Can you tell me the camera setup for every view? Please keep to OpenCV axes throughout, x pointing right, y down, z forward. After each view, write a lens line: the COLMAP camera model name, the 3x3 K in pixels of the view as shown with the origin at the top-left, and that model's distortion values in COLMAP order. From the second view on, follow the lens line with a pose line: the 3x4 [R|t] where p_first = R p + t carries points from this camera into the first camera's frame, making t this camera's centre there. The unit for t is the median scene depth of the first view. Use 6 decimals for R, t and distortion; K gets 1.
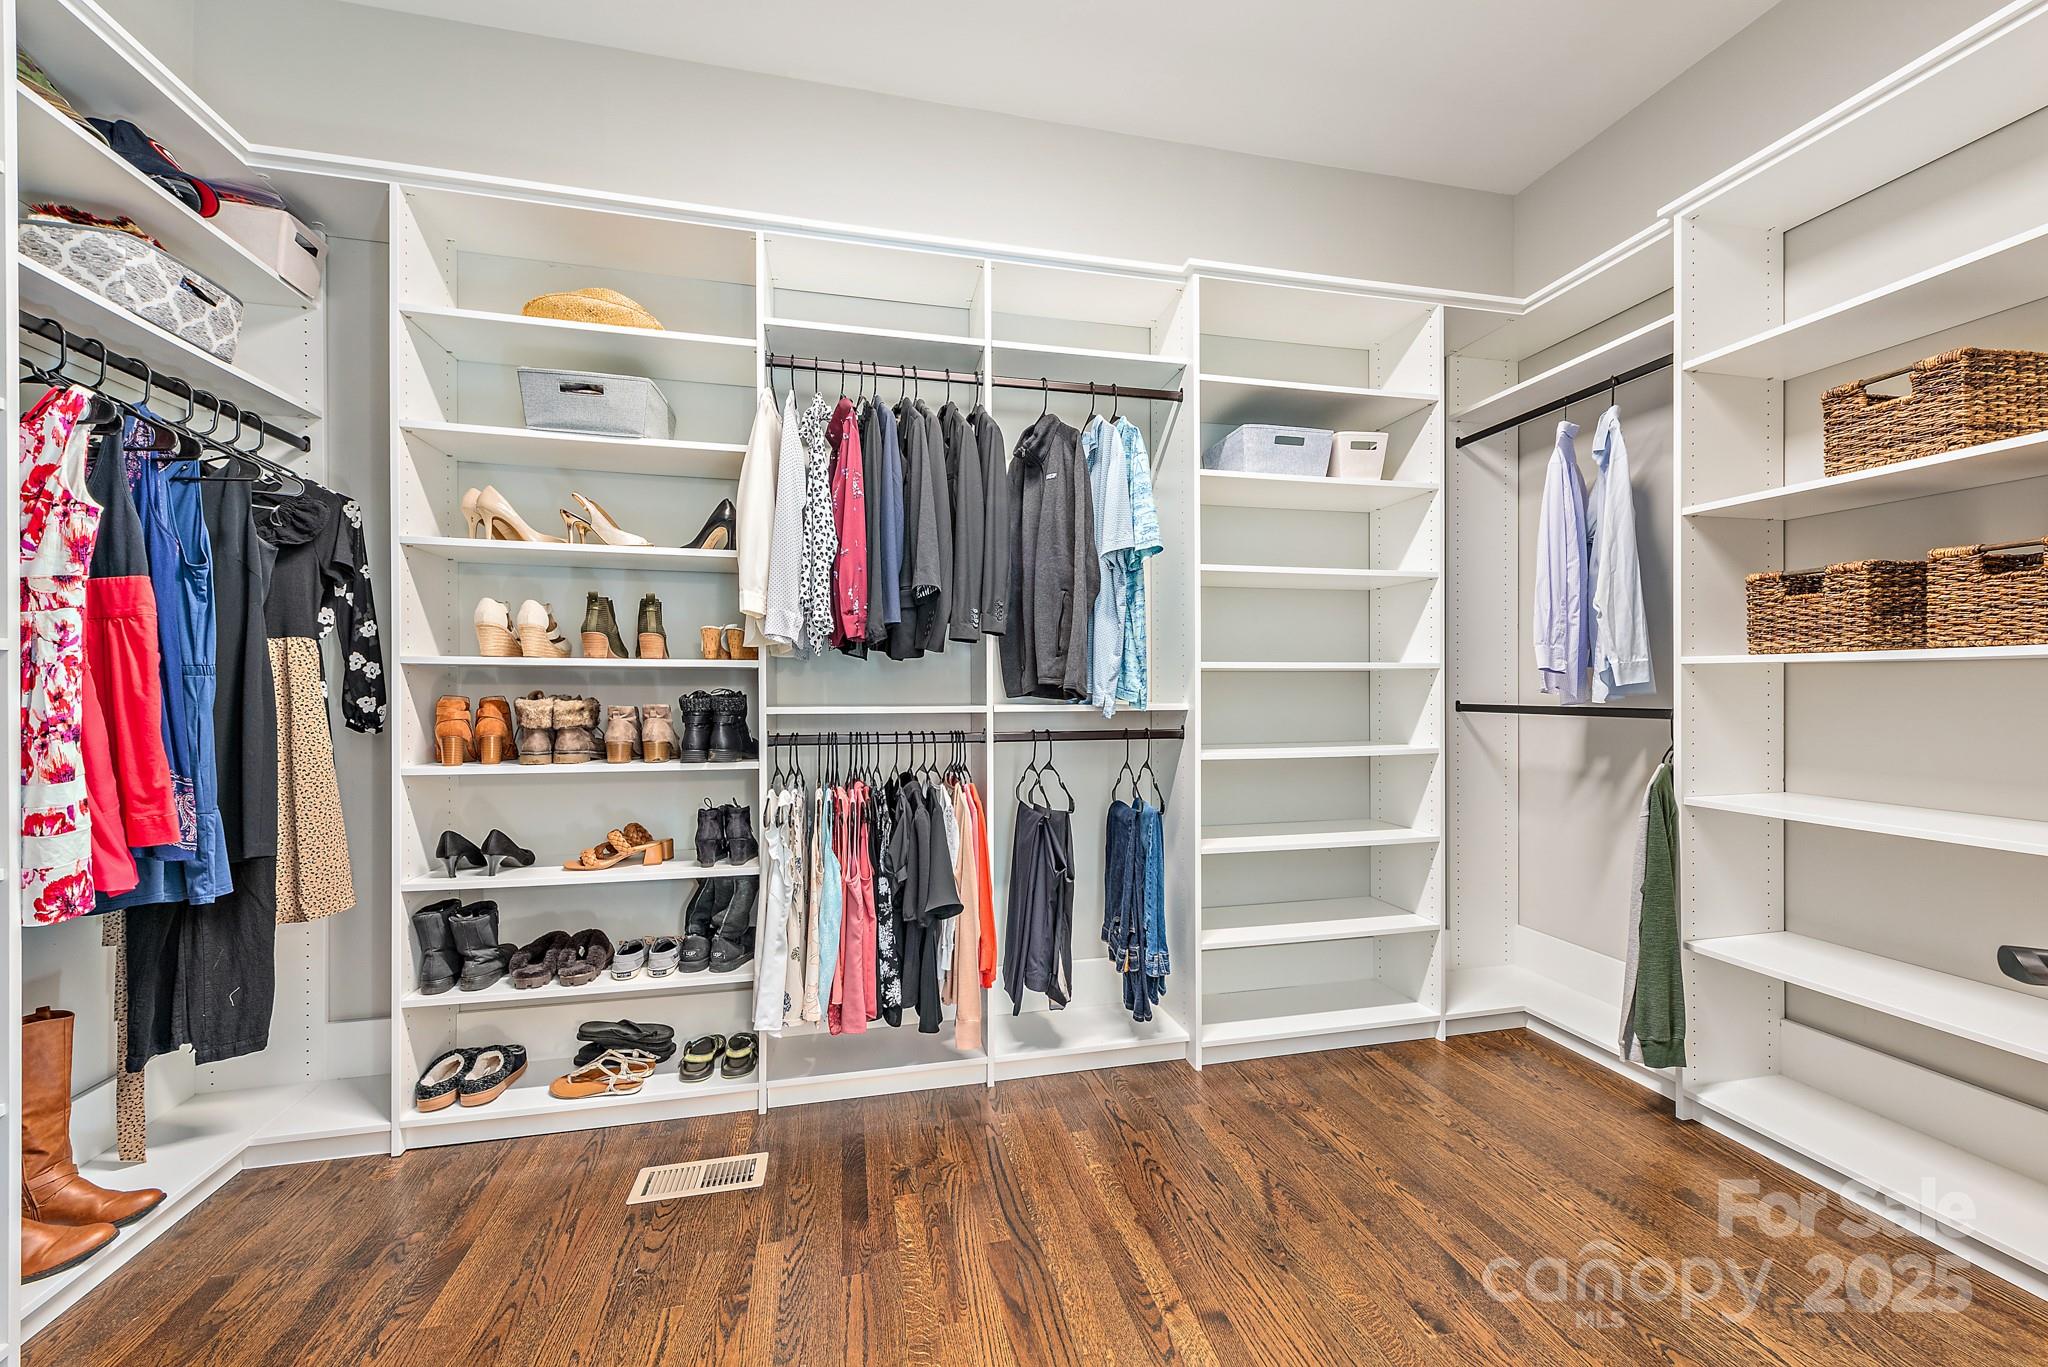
lens RADIAL K [[800.9, 0, 1024.4], [0, 800.9, 686.9], [0, 0, 1]] dist [0.000723, 0.000020]
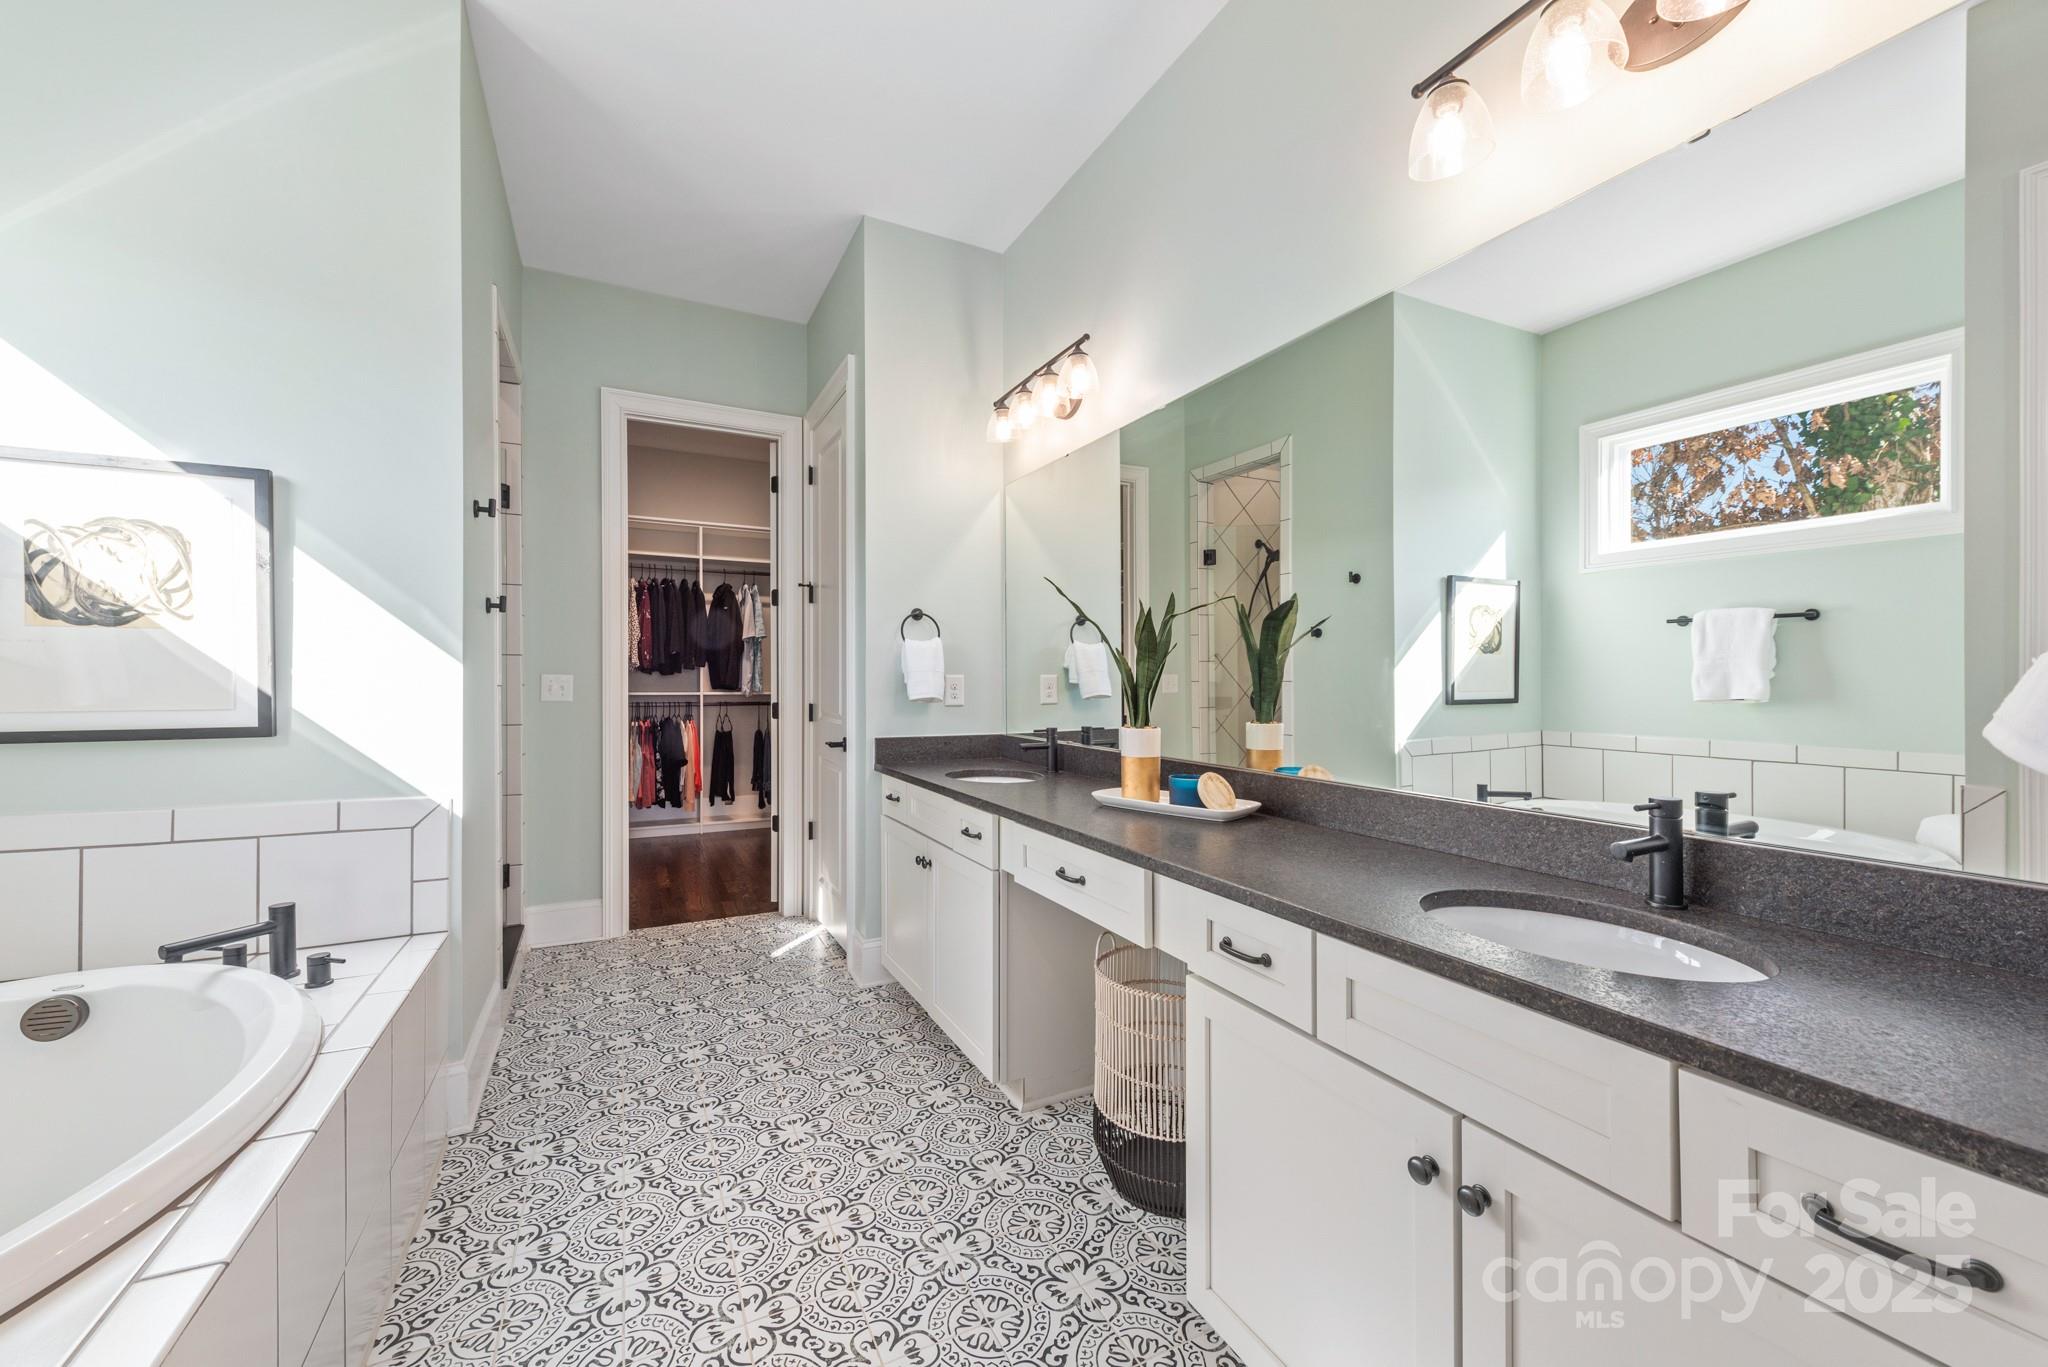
lens RADIAL K [[800.9, 0, 1028.8], [0, 800.9, 688.6], [0, 0, 1]] dist [0.000723, 0.000020]
pose [[0.968921, 0.002409, 0.247357, 0.364061], [-0.003799, 0.999980, 0.005142, -0.007584], [-0.247340, -0.005922, 0.968911, -1.915514]]
